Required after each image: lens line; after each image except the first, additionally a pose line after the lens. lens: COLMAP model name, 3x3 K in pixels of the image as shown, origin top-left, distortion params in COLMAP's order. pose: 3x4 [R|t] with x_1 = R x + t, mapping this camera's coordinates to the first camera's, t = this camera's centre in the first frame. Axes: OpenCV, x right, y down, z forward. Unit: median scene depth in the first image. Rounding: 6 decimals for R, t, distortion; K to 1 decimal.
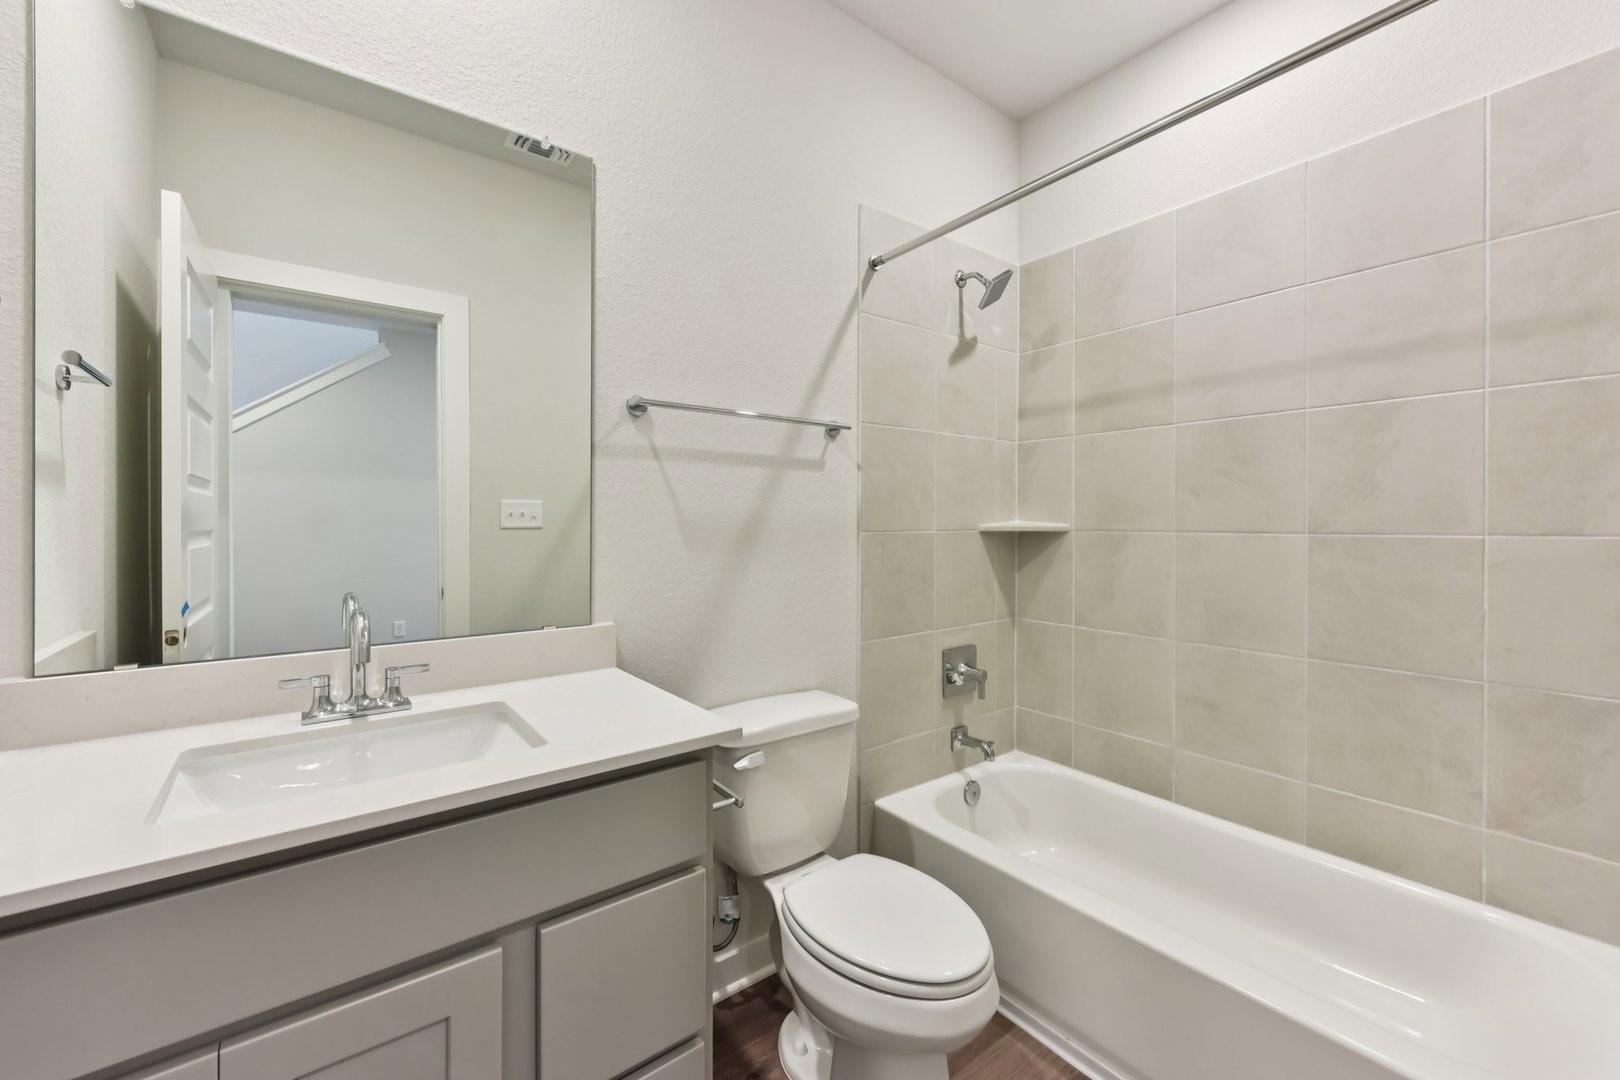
lens RADIAL K [[653.8, 0, 810.0], [0, 653.8, 540.0], [0, 0, 1]] dist [0.005035, 0.000307]
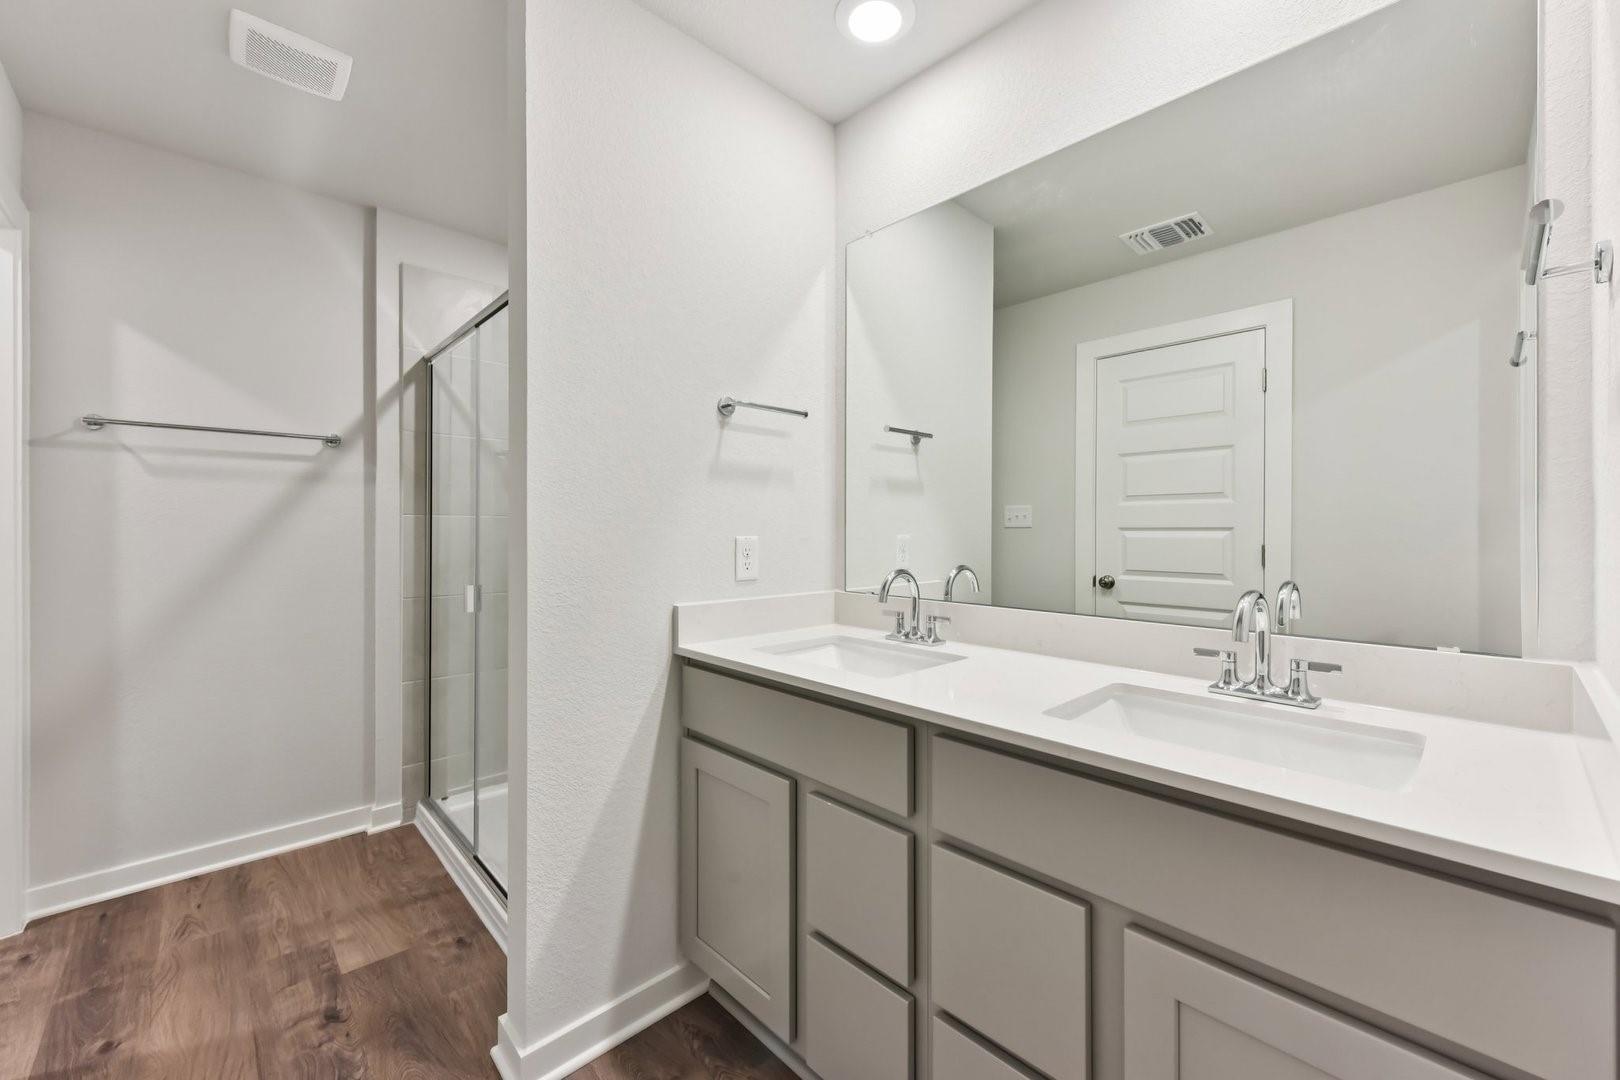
lens RADIAL K [[653.8, 0, 810.0], [0, 653.8, 540.0], [0, 0, 1]] dist [0.005035, 0.000307]
pose [[0.092409, 0.025098, -0.995405, 0.532825], [-0.003720, 0.999684, 0.024861, -0.014805], [0.995714, 0.001406, 0.092473, 0.379222]]
